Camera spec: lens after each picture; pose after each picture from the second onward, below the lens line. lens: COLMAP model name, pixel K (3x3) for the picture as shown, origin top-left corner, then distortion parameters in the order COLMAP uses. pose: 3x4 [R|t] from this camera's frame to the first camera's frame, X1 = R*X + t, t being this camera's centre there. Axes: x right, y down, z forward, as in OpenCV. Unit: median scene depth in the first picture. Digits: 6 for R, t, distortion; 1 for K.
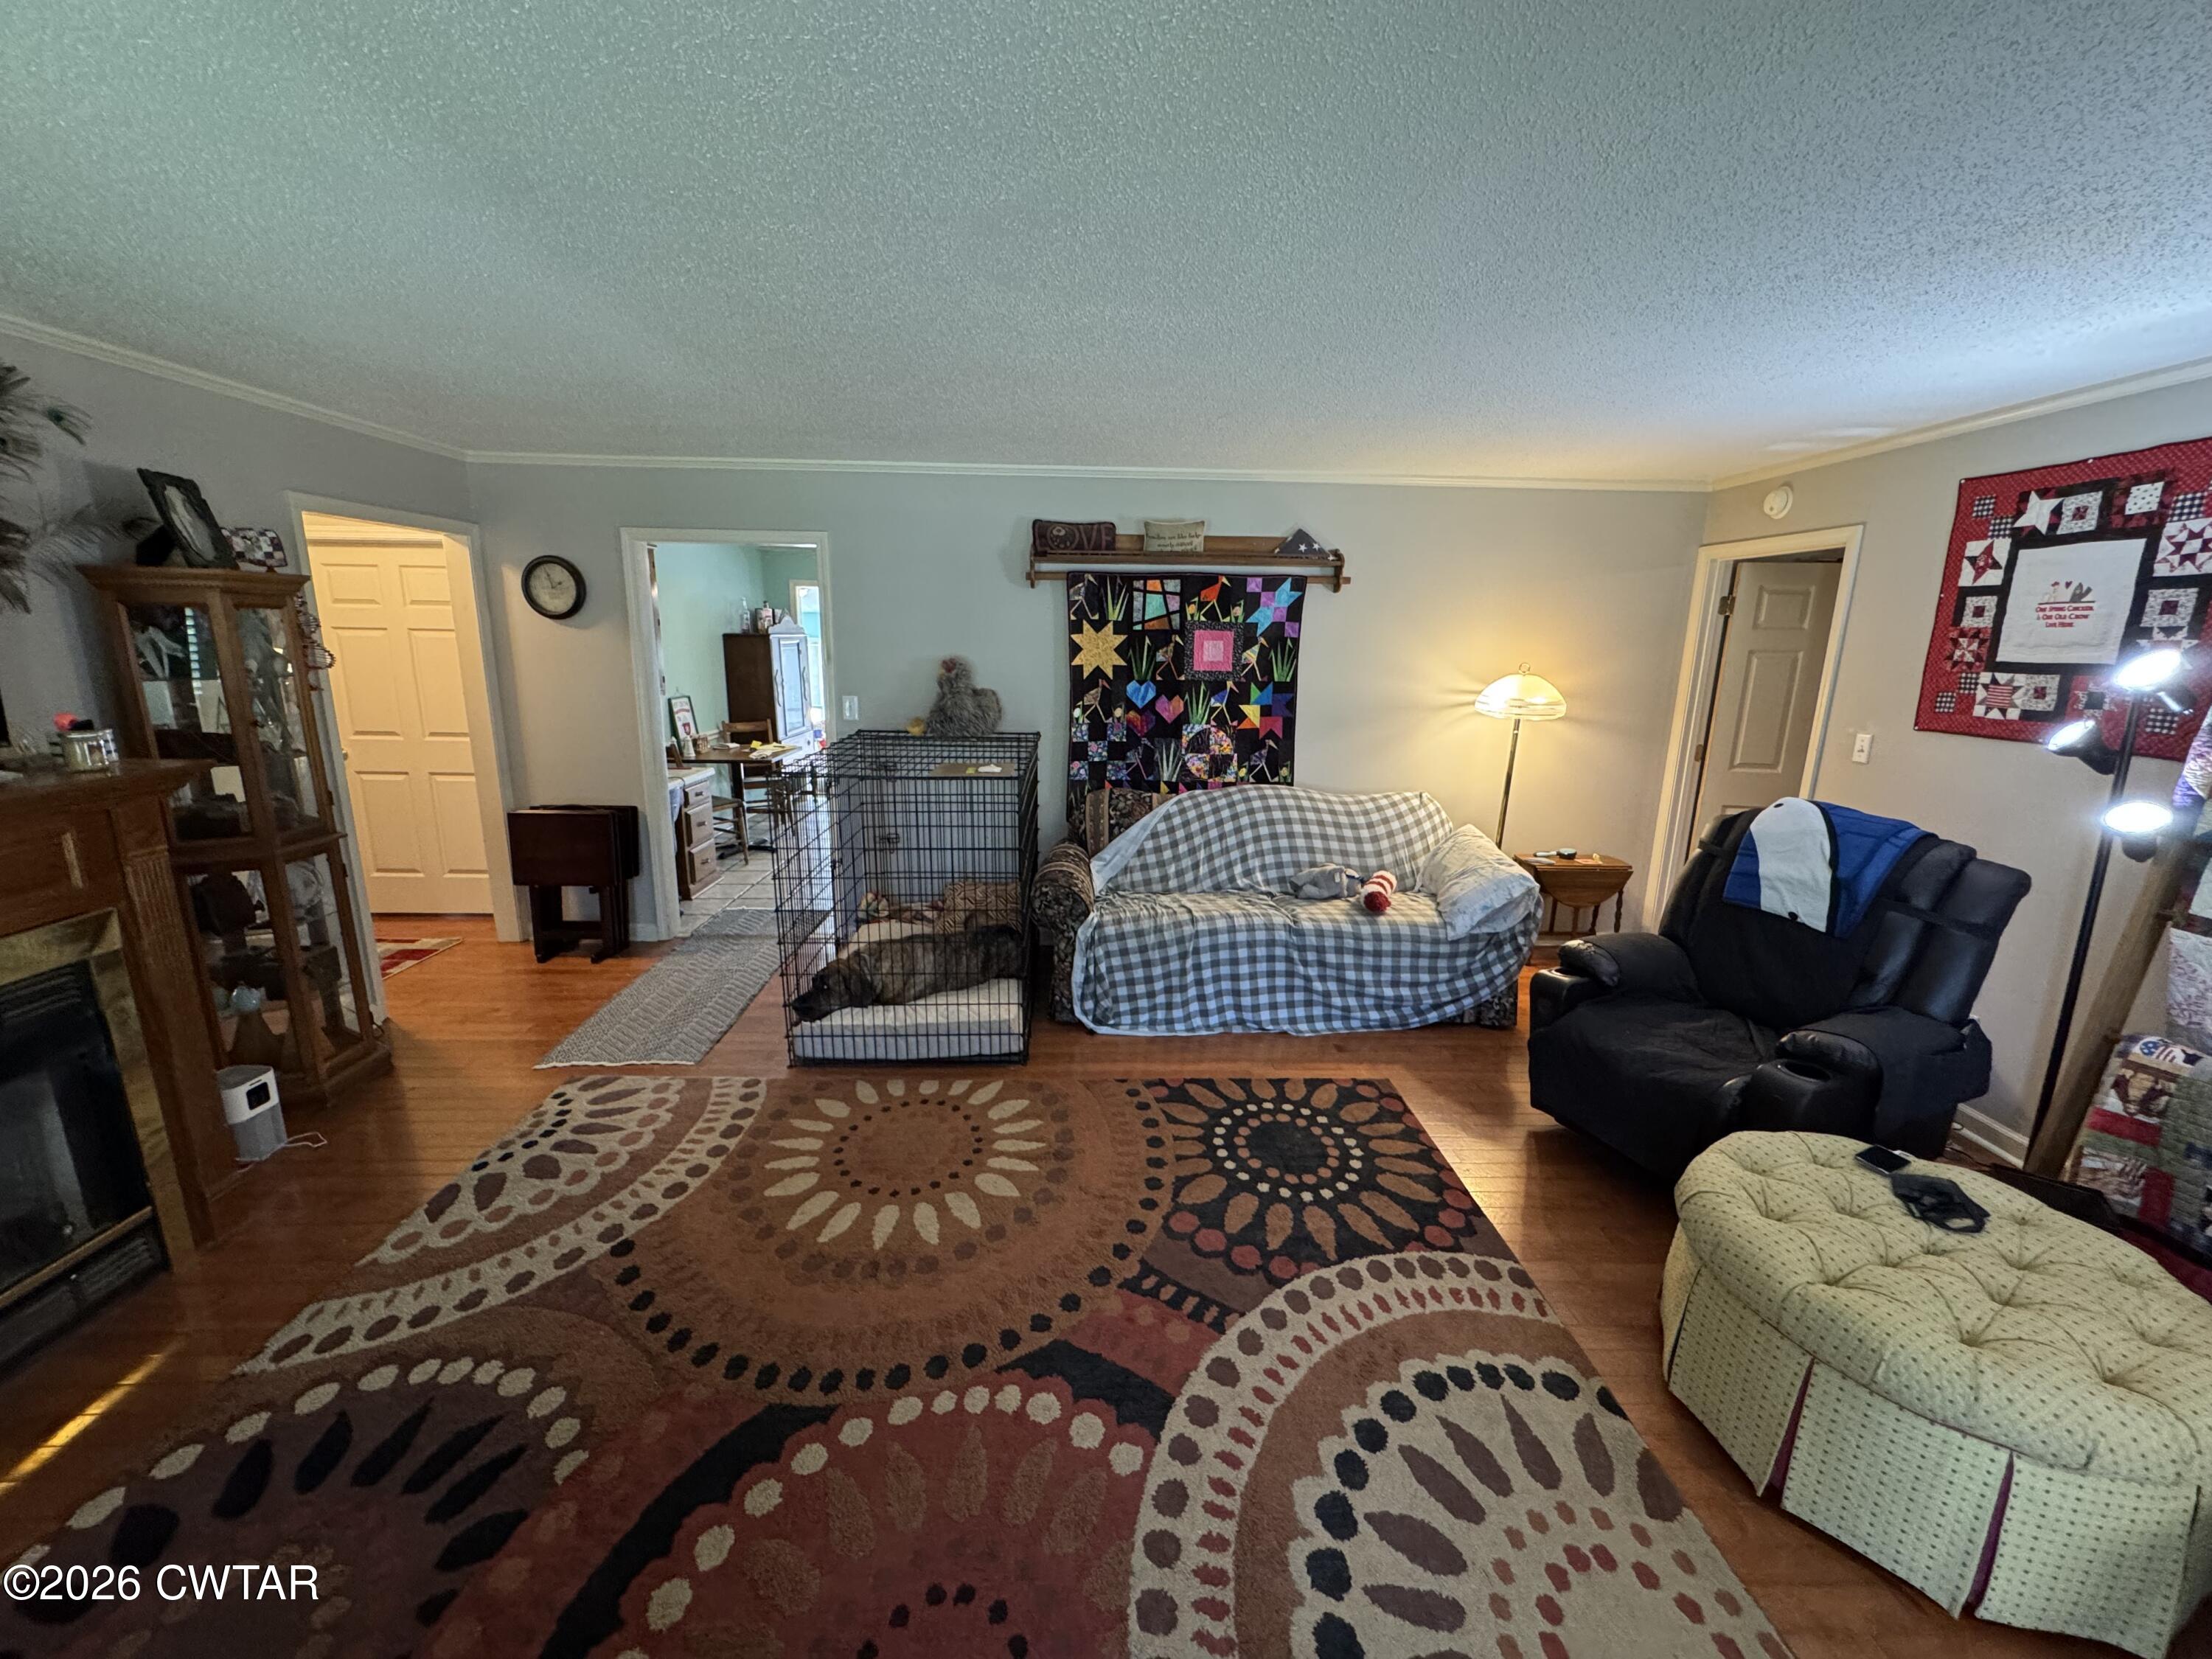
lens RADIAL K [[884.6, 0, 1106.0], [0, 884.6, 829.5], [0, 0, 1]] dist [-0.000493, 0.000018]
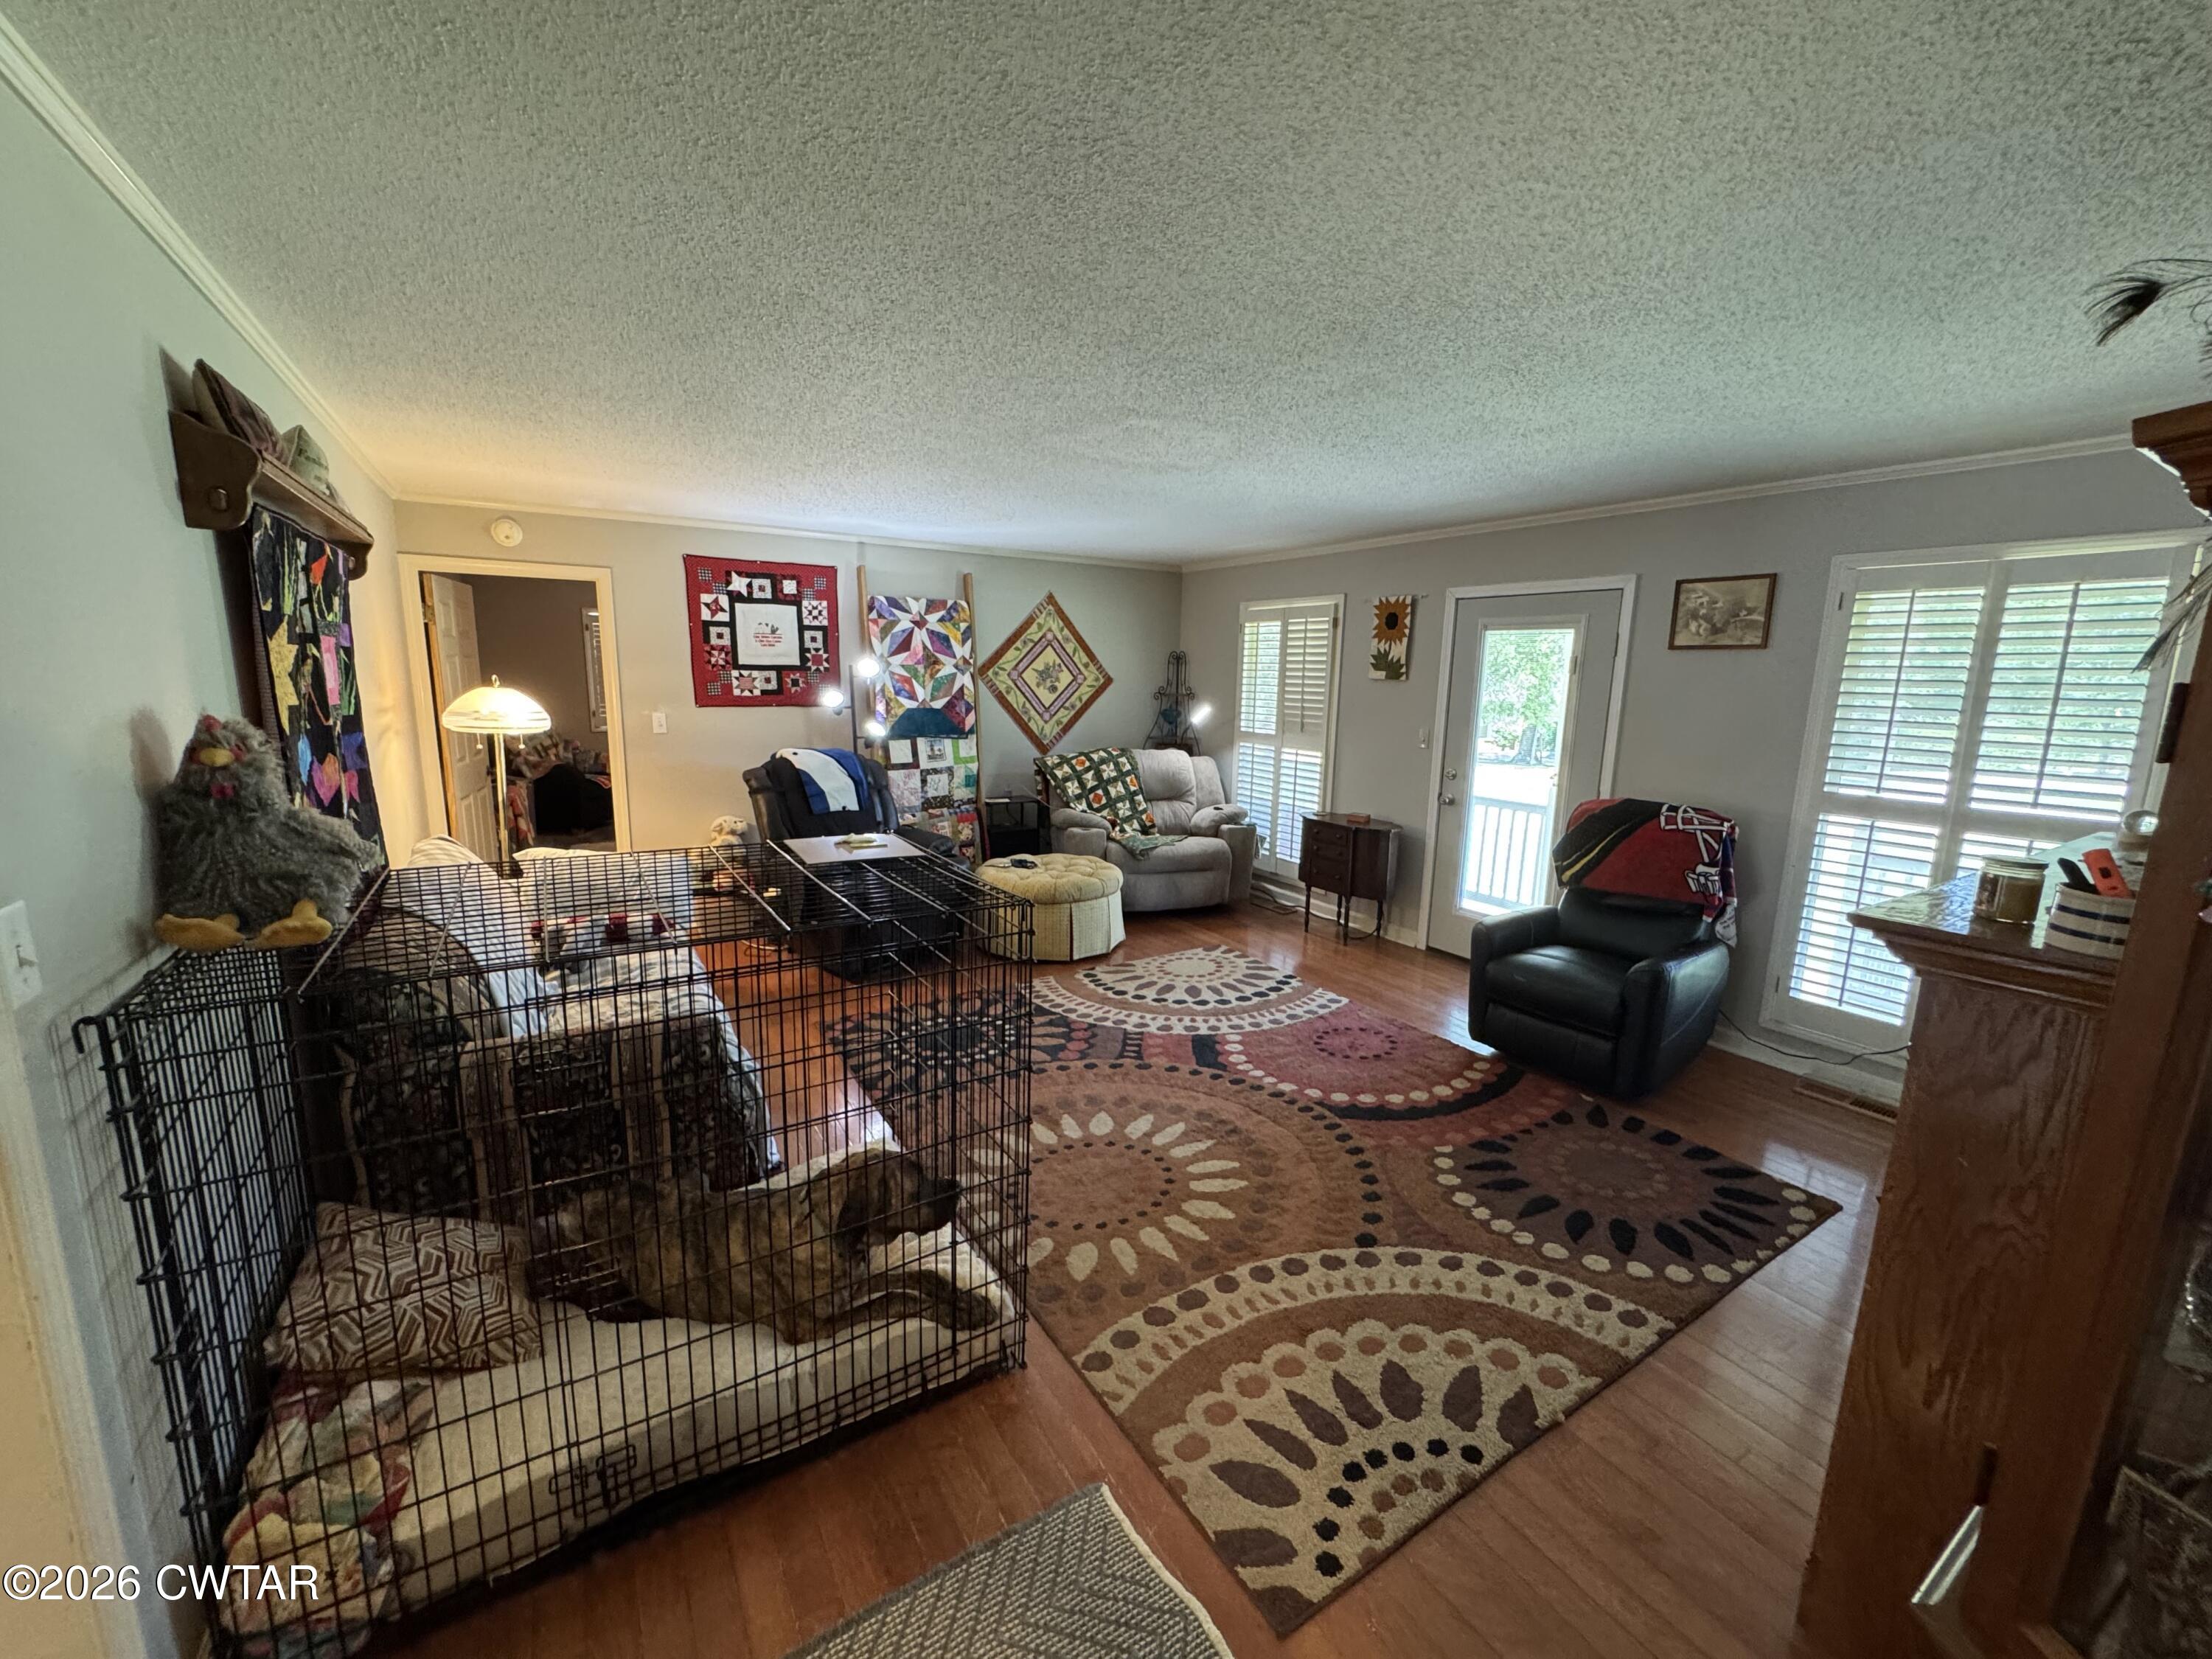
lens RADIAL K [[884.6, 0, 1106.0], [0, 884.6, 829.5], [0, 0, 1]] dist [-0.000493, 0.000018]
pose [[-0.509717, -0.181545, 0.840970, -1.125098], [0.156036, 0.941765, 0.297879, -0.347038], [-0.846074, 0.283056, -0.451706, 1.511237]]
